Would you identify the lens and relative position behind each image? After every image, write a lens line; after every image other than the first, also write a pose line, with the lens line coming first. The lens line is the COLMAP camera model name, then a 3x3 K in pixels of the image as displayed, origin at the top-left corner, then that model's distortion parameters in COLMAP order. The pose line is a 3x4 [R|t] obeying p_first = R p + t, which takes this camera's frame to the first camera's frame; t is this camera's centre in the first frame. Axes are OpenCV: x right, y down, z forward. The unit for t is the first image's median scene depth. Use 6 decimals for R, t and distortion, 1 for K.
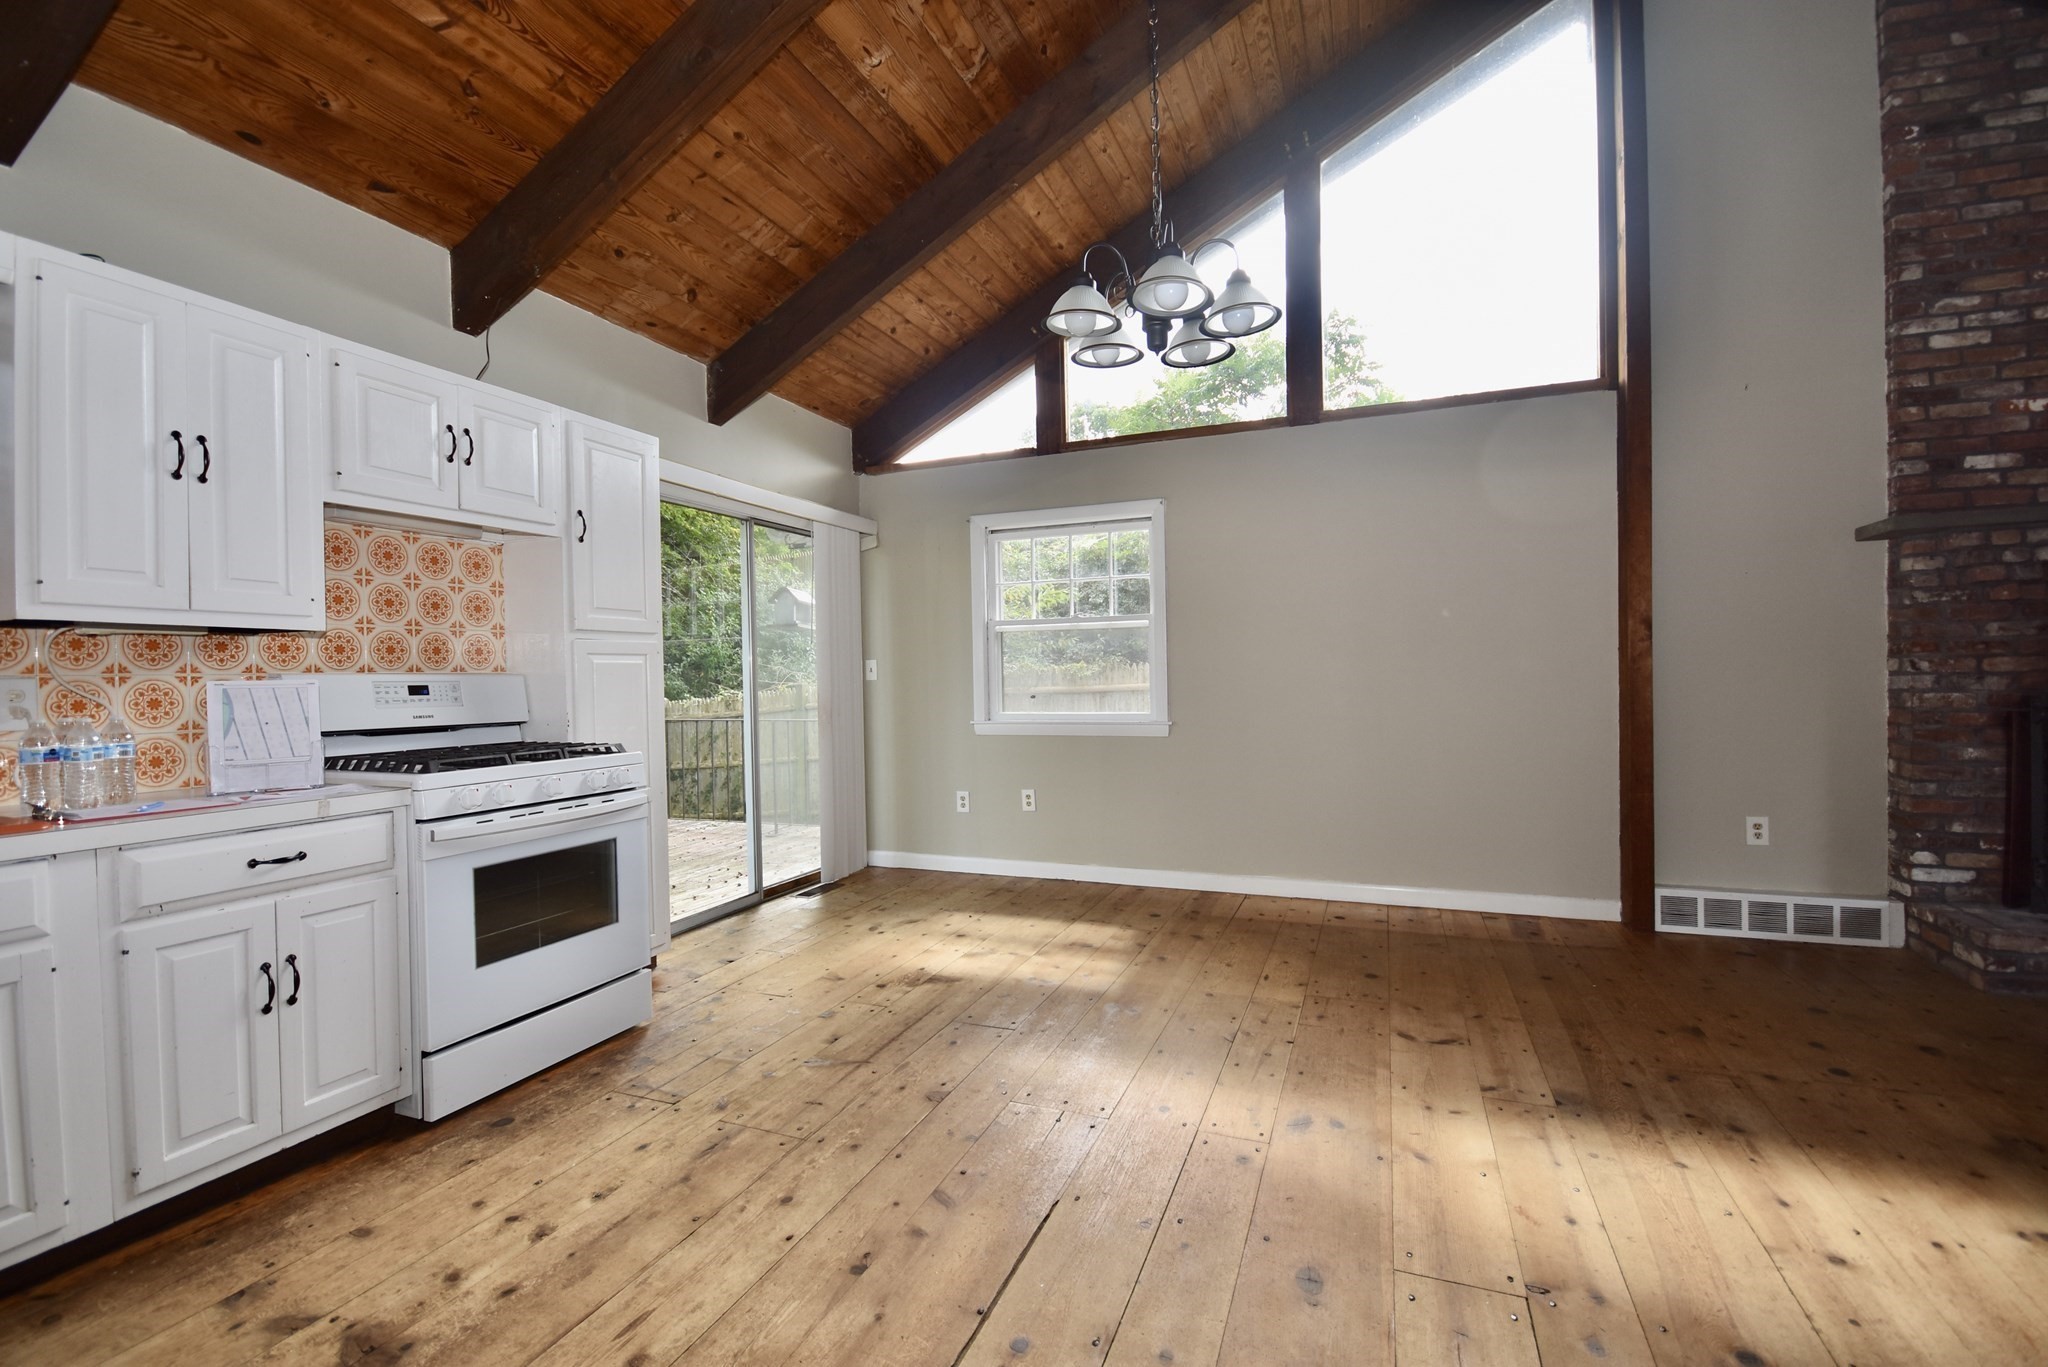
lens RADIAL K [[895.2, 0, 1022.3], [0, 895.2, 686.2], [0, 0, 1]] dist [0.007535, -0.011863]
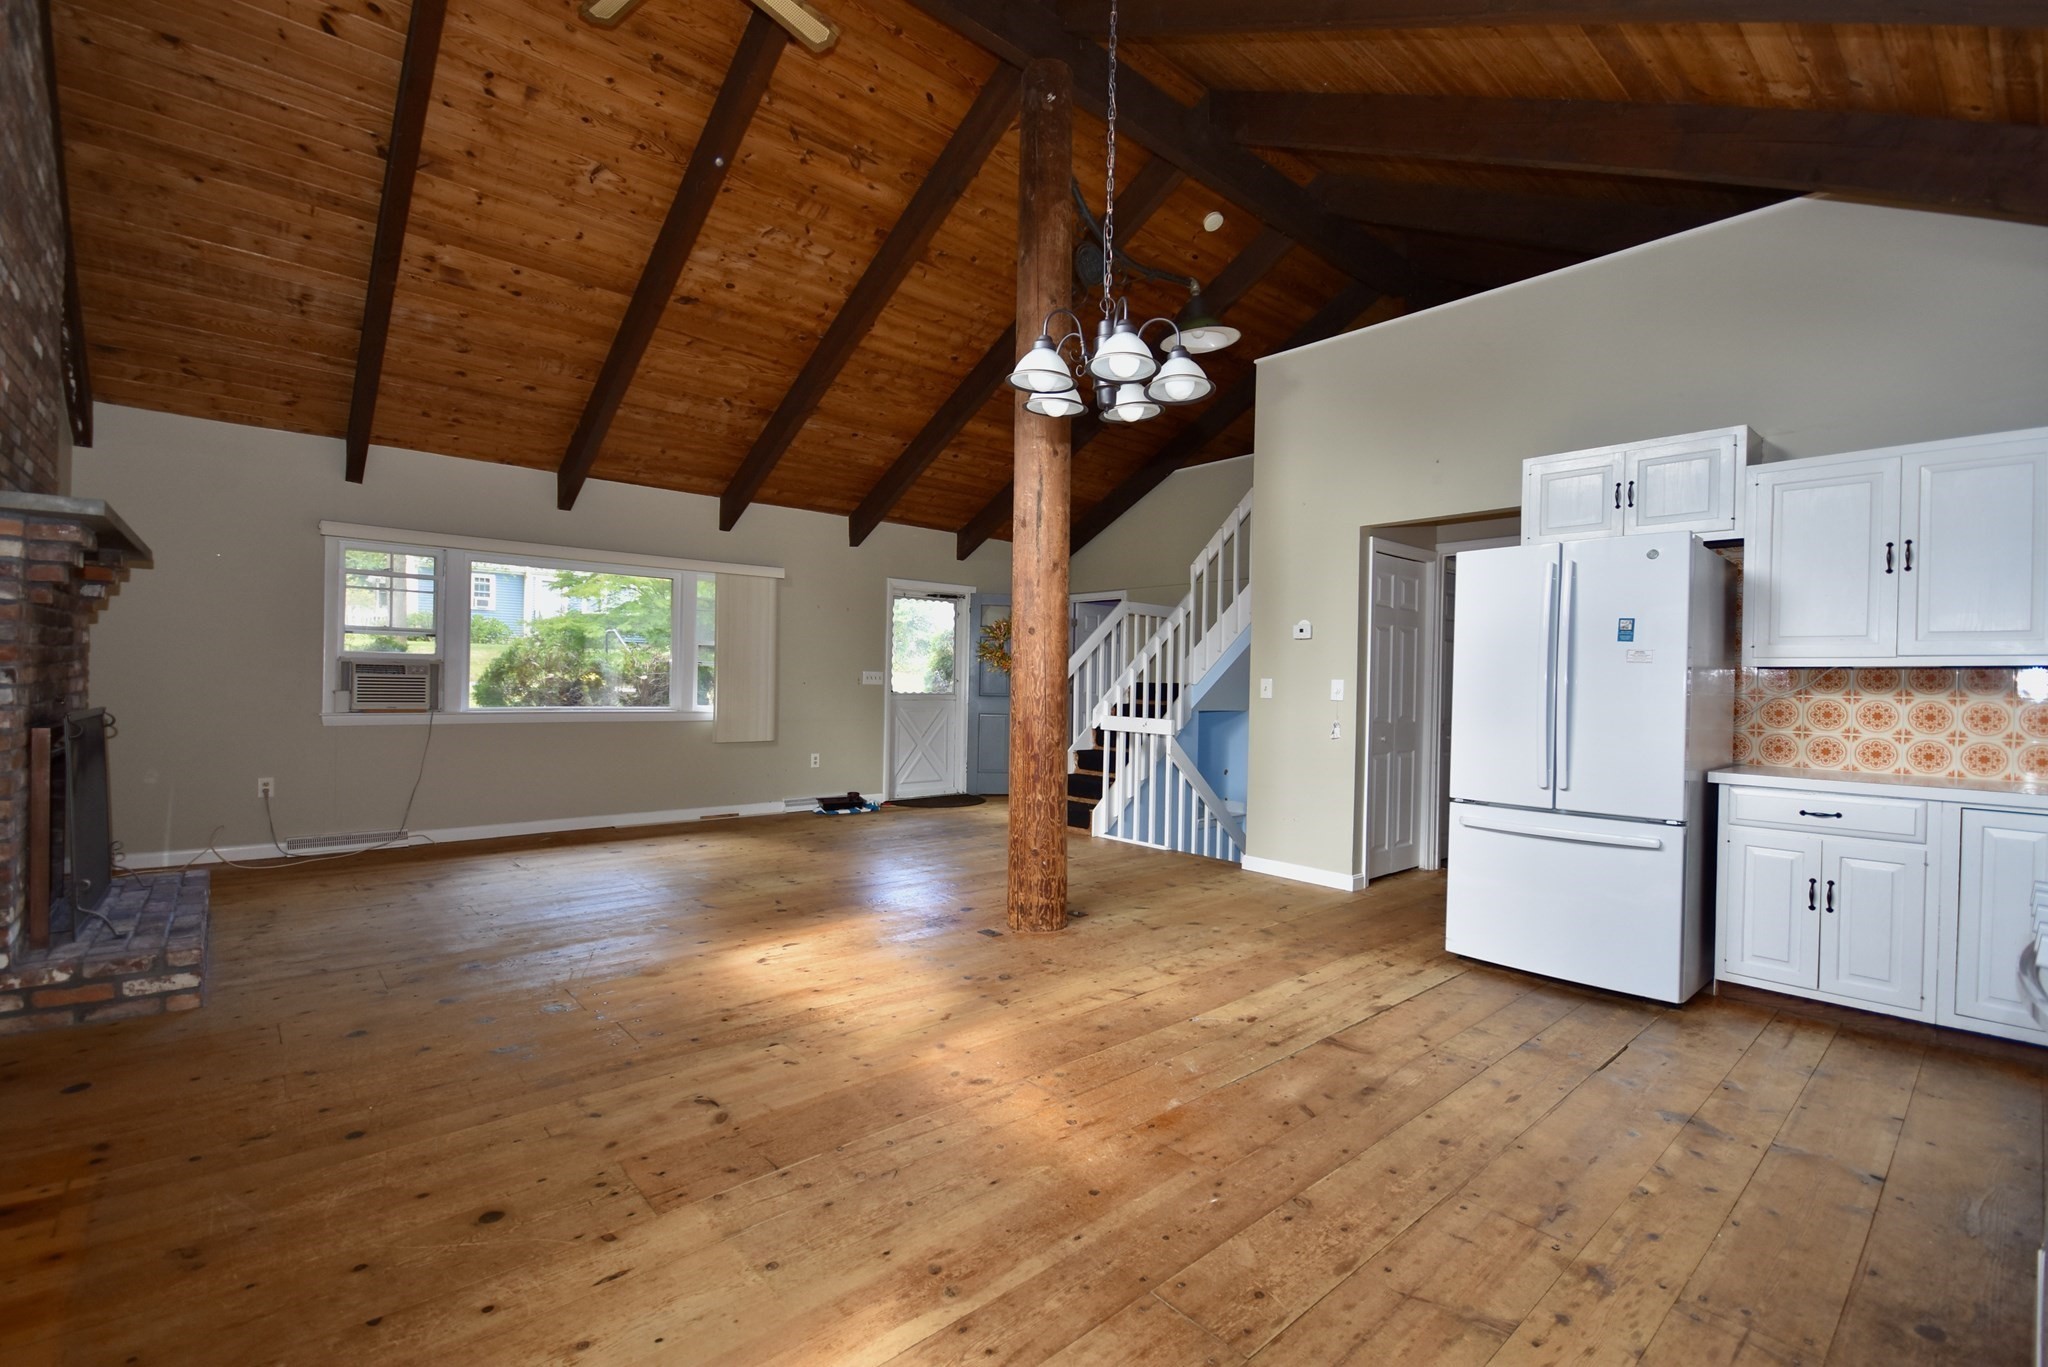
lens RADIAL K [[895.2, 0, 1022.3], [0, 895.2, 686.2], [0, 0, 1]] dist [0.007535, -0.011863]
pose [[-0.895385, -0.004134, 0.445273, -0.189400], [-0.000330, 0.999963, 0.008621, -0.024646], [-0.445292, 0.007572, -0.895353, 1.510821]]
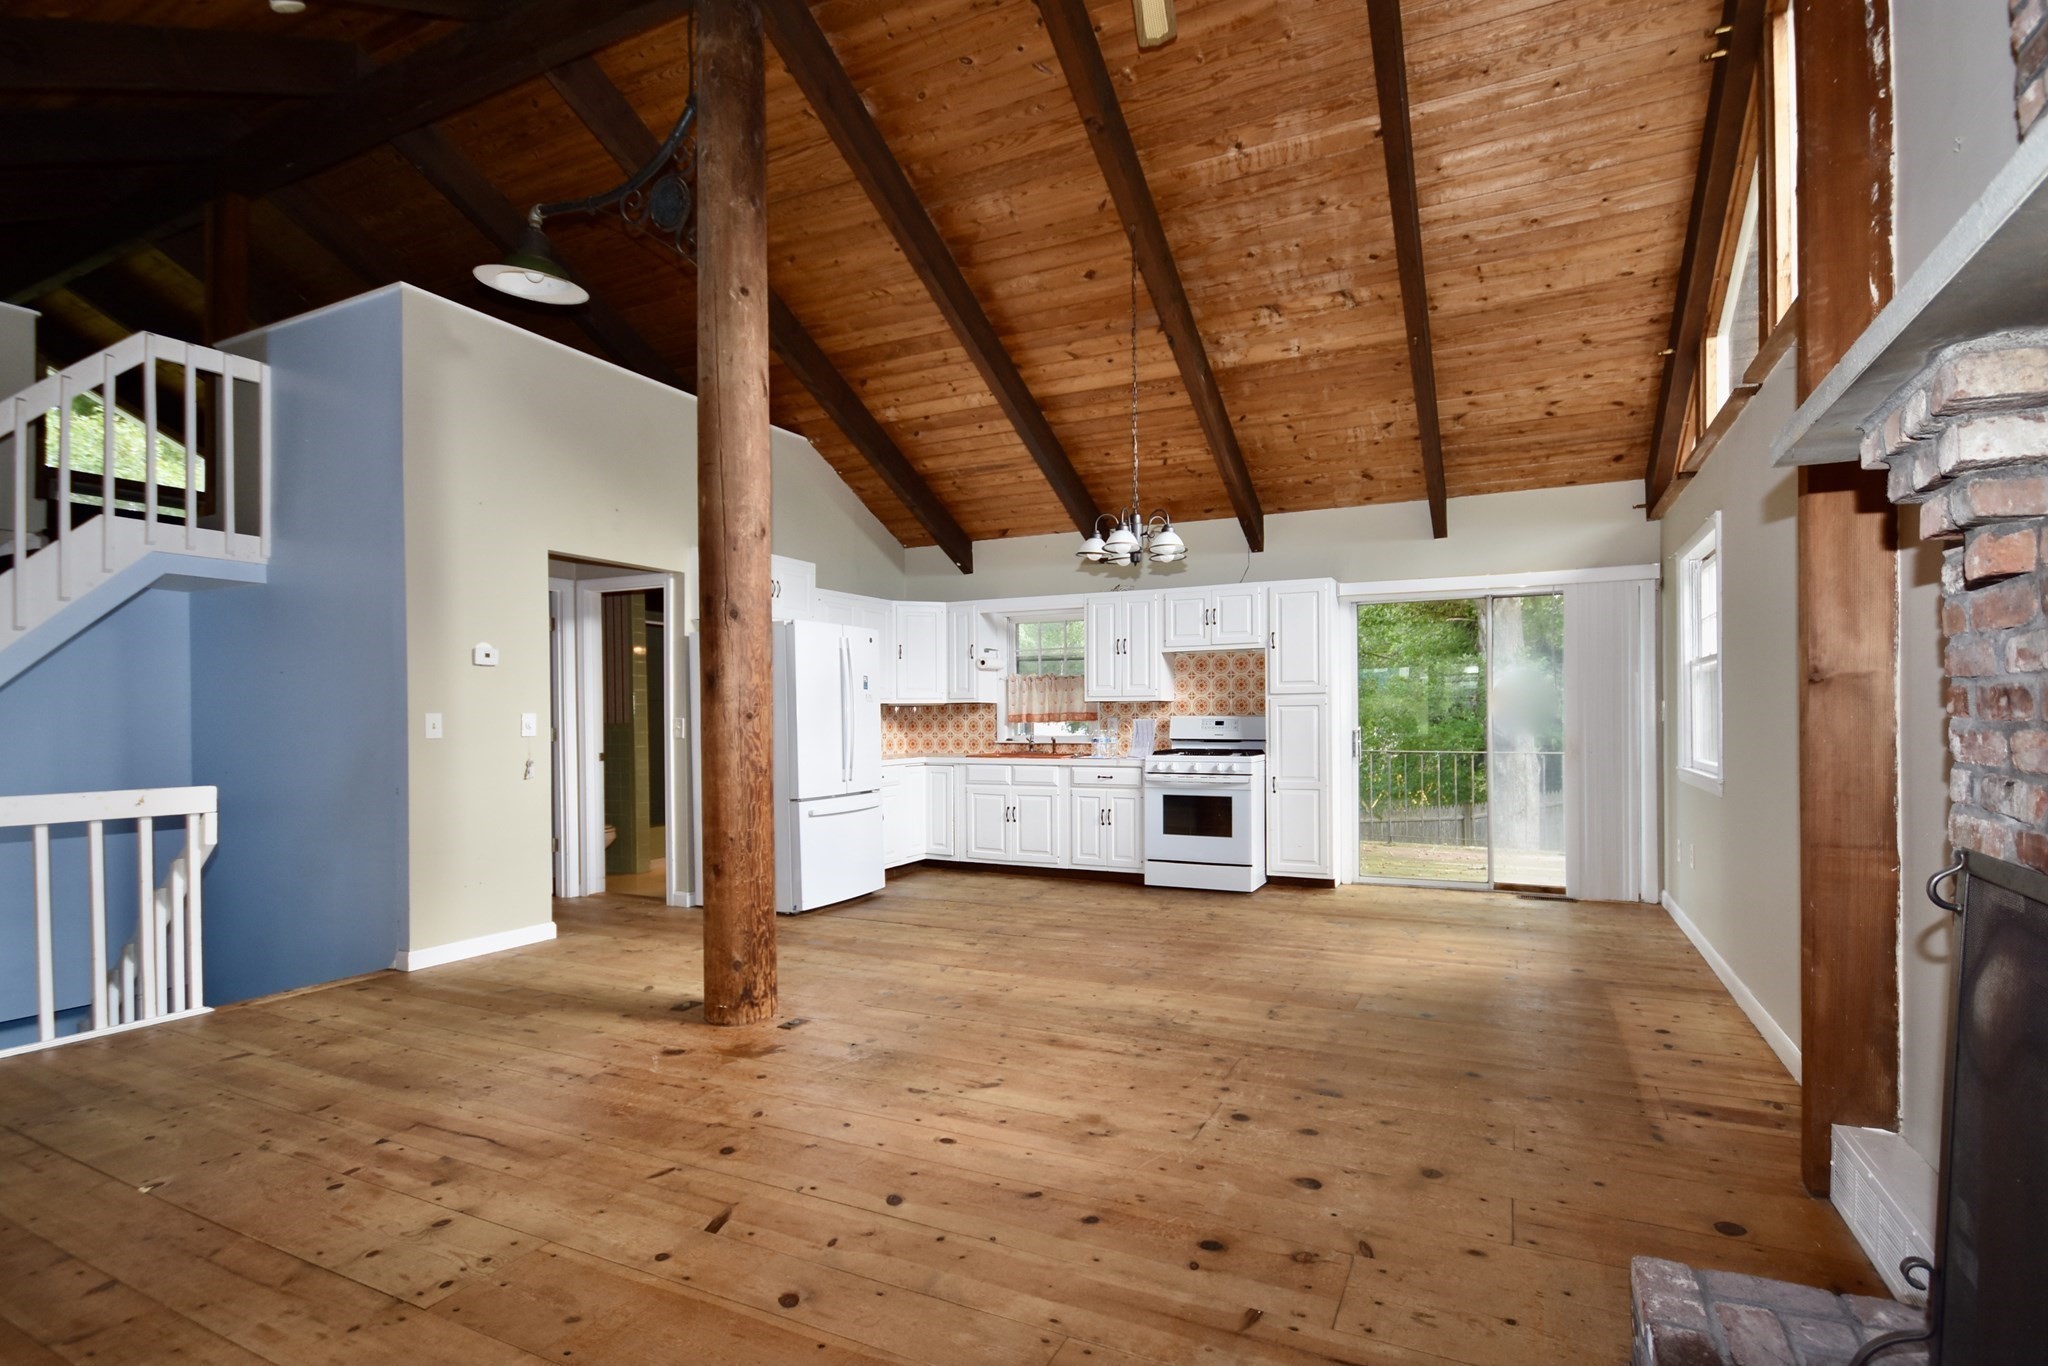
lens RADIAL K [[949.6, 0, 1082.8], [0, 949.6, 722.9], [0, 0, 1]] dist [0.004996, -0.007101]
pose [[-0.038722, 0.023252, -0.998979, 1.681078], [-0.004031, 0.999717, 0.023426, -0.049214], [0.999242, 0.004934, -0.038617, 0.707188]]
